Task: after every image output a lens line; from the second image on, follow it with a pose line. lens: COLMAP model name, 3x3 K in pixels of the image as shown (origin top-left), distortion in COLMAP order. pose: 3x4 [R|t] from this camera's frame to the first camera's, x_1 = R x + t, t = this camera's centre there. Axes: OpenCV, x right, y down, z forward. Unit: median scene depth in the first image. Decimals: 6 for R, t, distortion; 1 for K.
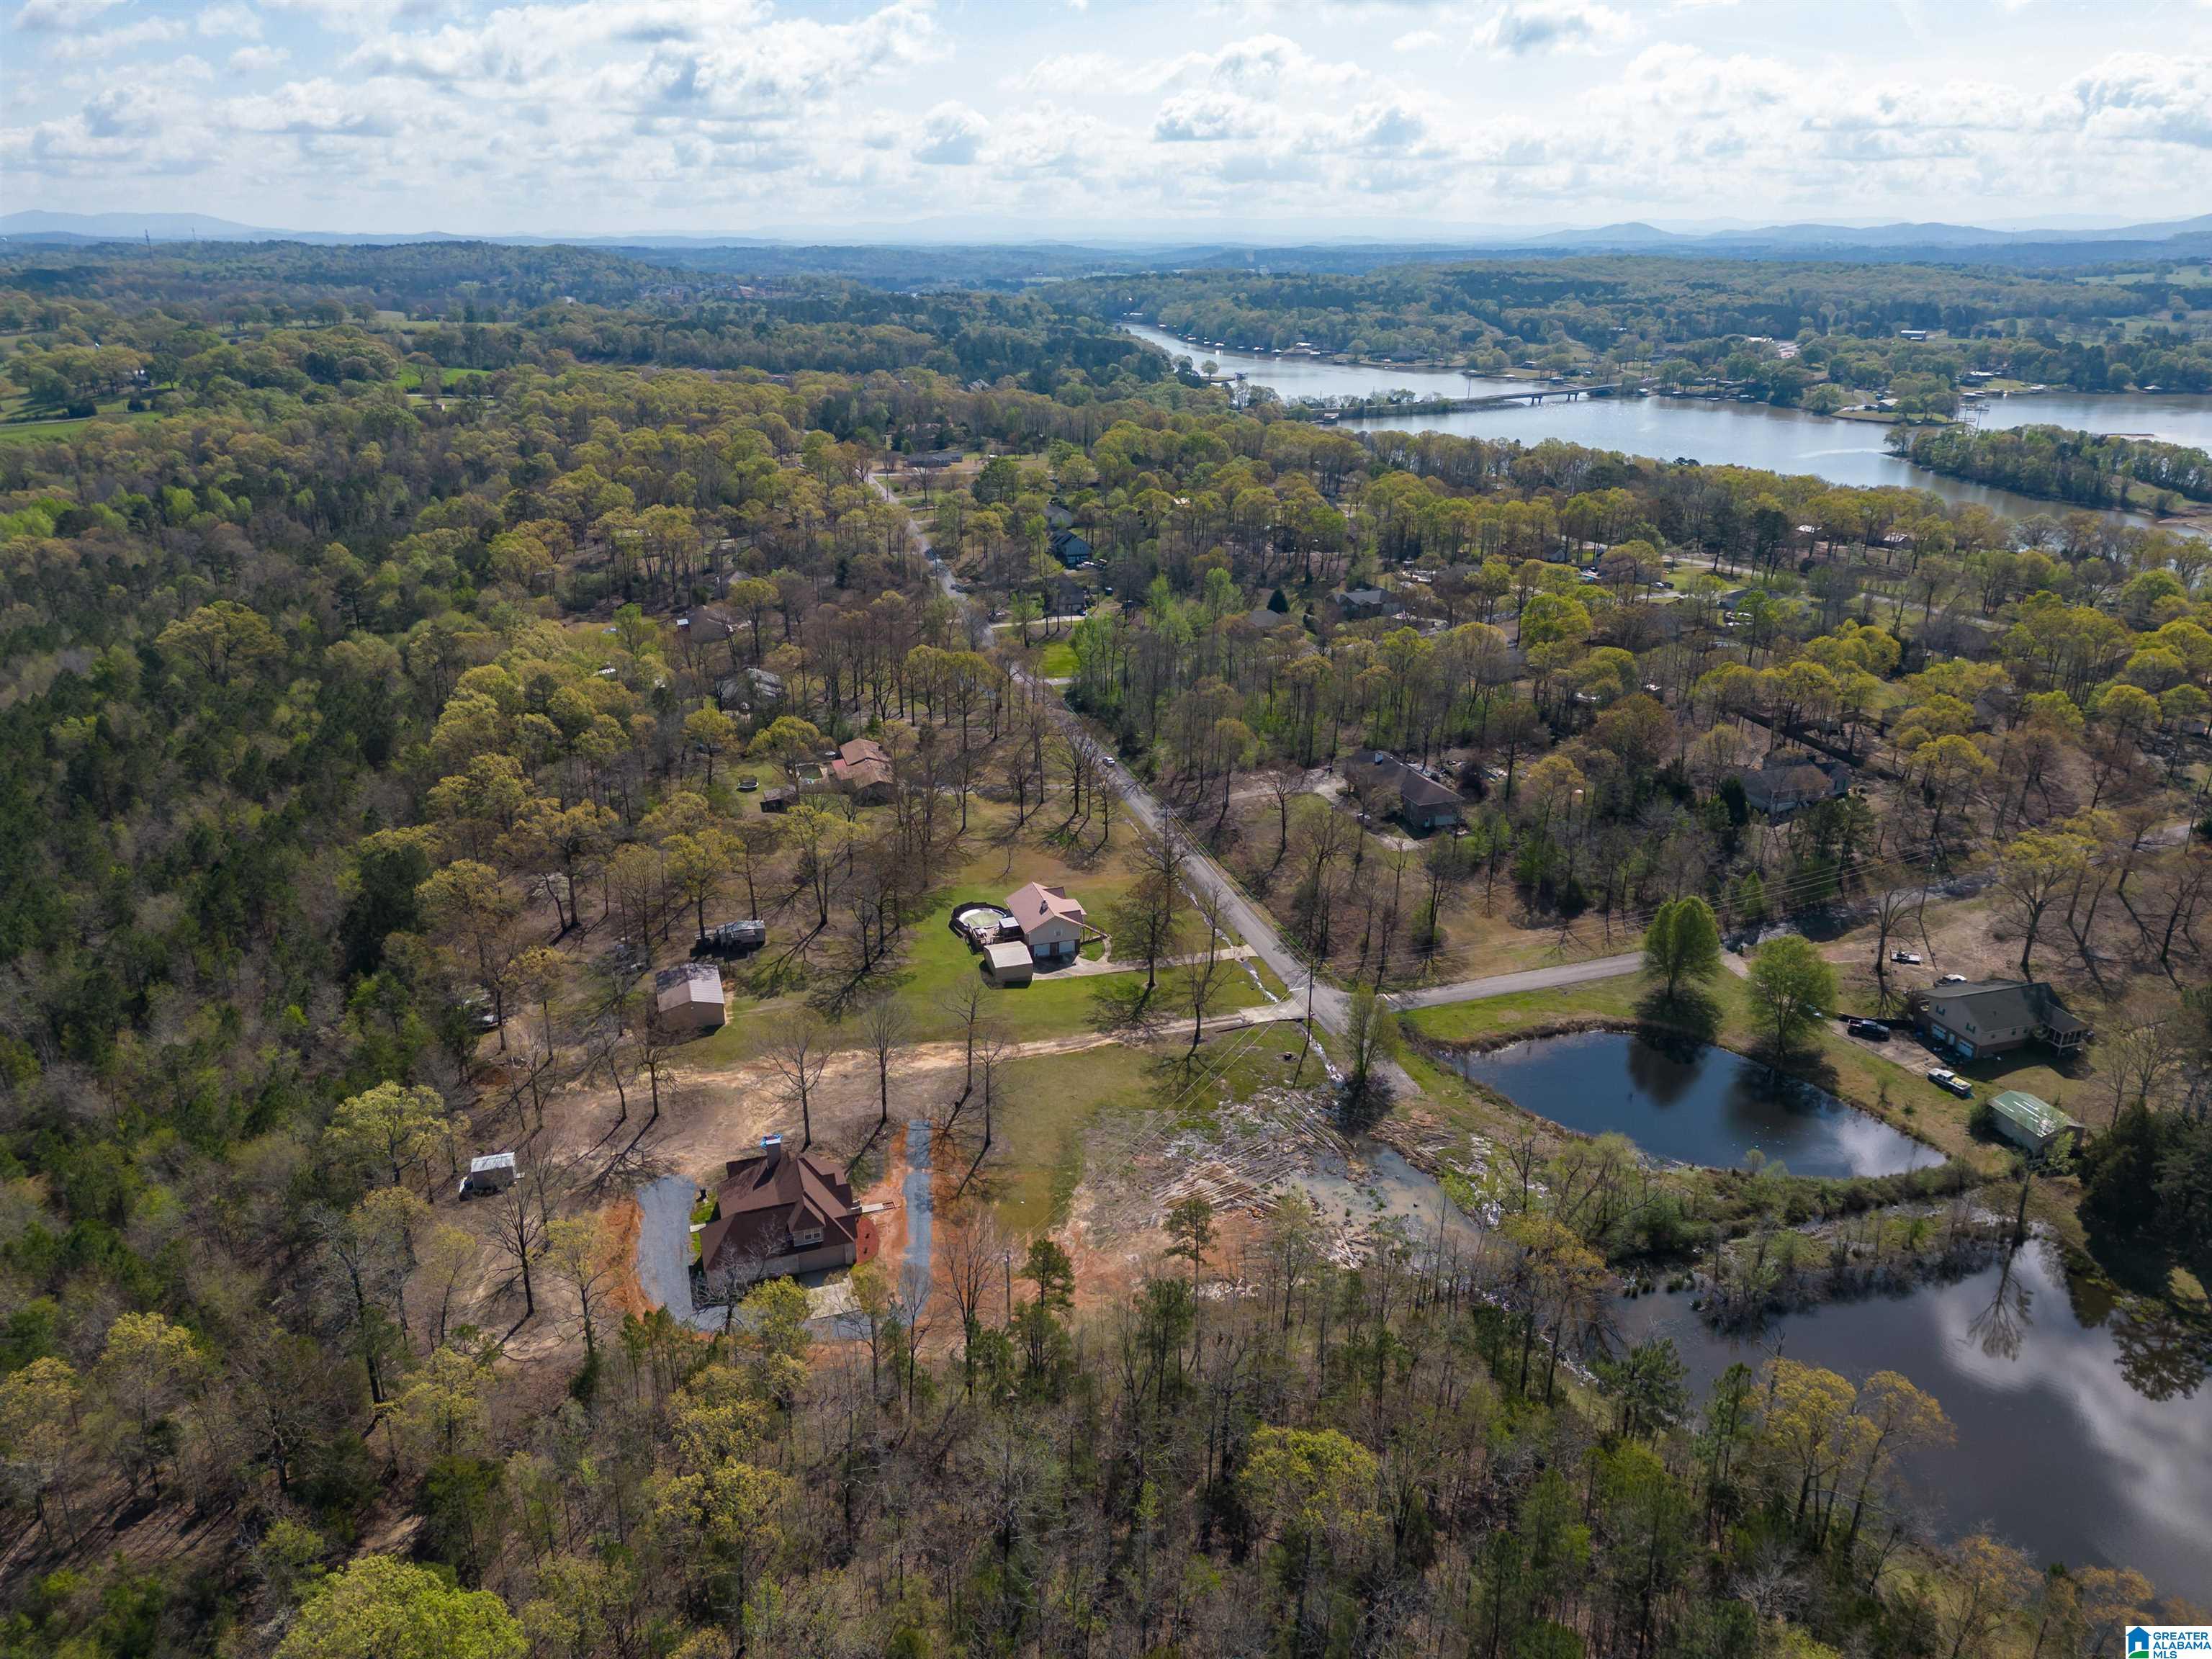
lens RADIAL K [[1565.8, 0, 1106.0], [0, 1565.8, 829.5], [0, 0, 1]] dist [0.062280, -0.062681]
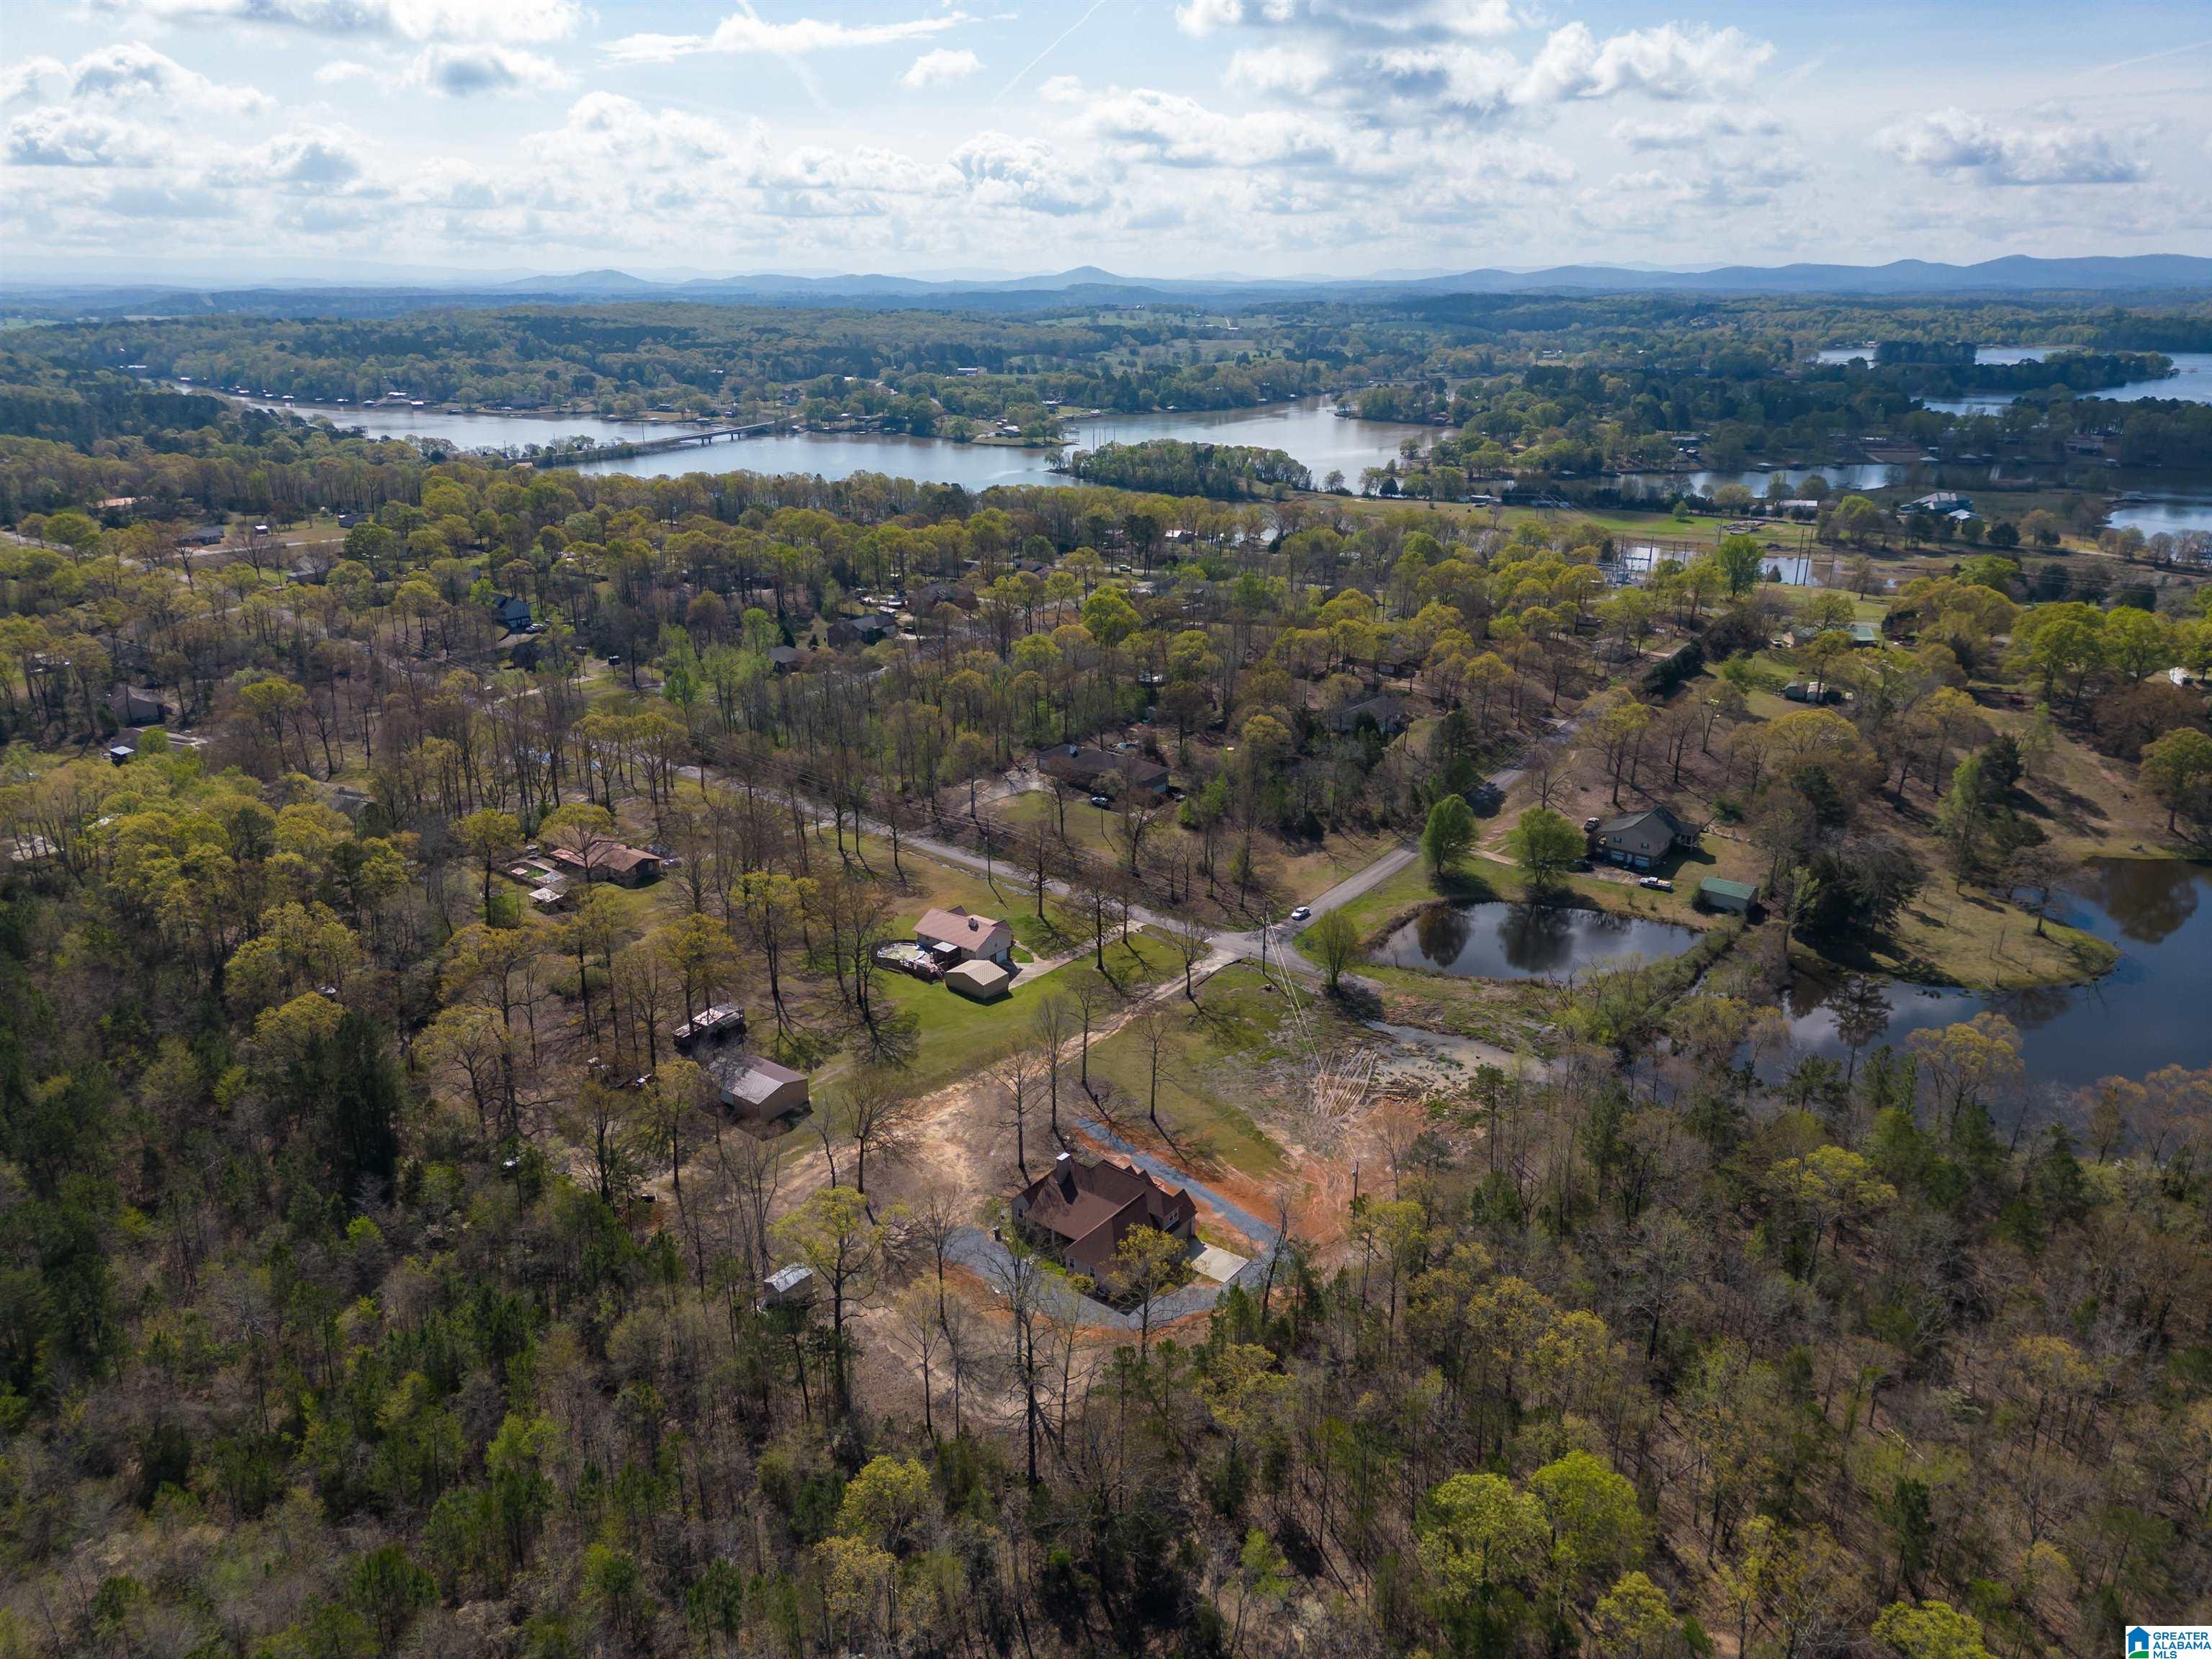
lens RADIAL K [[1547.7, 0, 1106.0], [0, 1547.7, 829.5], [0, 0, 1]] dist [0.057606, -0.040179]
pose [[0.821351, -0.189269, 0.538108, -0.105396], [0.201002, 0.978873, 0.037497, -0.006853], [-0.533836, 0.077362, 0.842041, 0.015120]]
